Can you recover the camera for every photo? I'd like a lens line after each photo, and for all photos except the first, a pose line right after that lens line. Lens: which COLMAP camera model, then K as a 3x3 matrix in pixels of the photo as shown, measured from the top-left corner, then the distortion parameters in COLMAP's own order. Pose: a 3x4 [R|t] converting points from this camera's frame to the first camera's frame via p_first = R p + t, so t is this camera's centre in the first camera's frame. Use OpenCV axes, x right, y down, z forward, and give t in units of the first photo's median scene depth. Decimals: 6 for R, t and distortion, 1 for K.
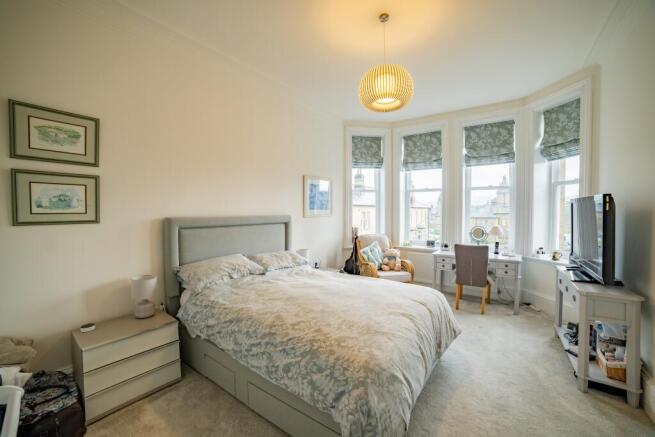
lens RADIAL K [[269.3, 0, 339.0], [0, 269.3, 218.1], [0, 0, 1]] dist [-0.111472, 0.039640]
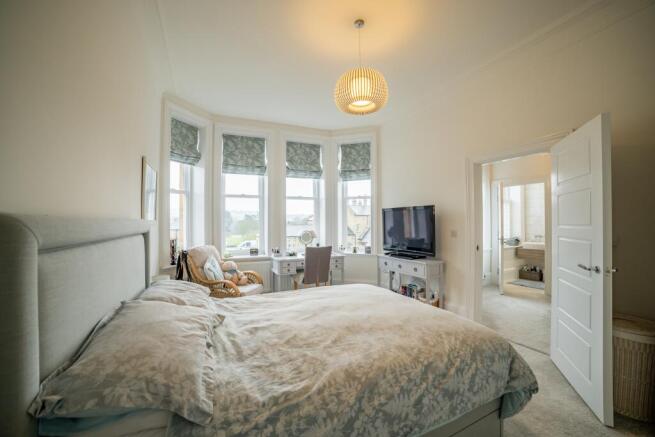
lens RADIAL K [[262.8, 0, 341.3], [0, 262.8, 215.4], [0, 0, 1]] dist [-0.038105, 0.022604]
pose [[0.479913, 0.002987, 0.877311, -0.393868], [0.026121, 0.999502, -0.017692, -0.011156], [-0.876927, 0.031407, 0.479596, 0.292442]]
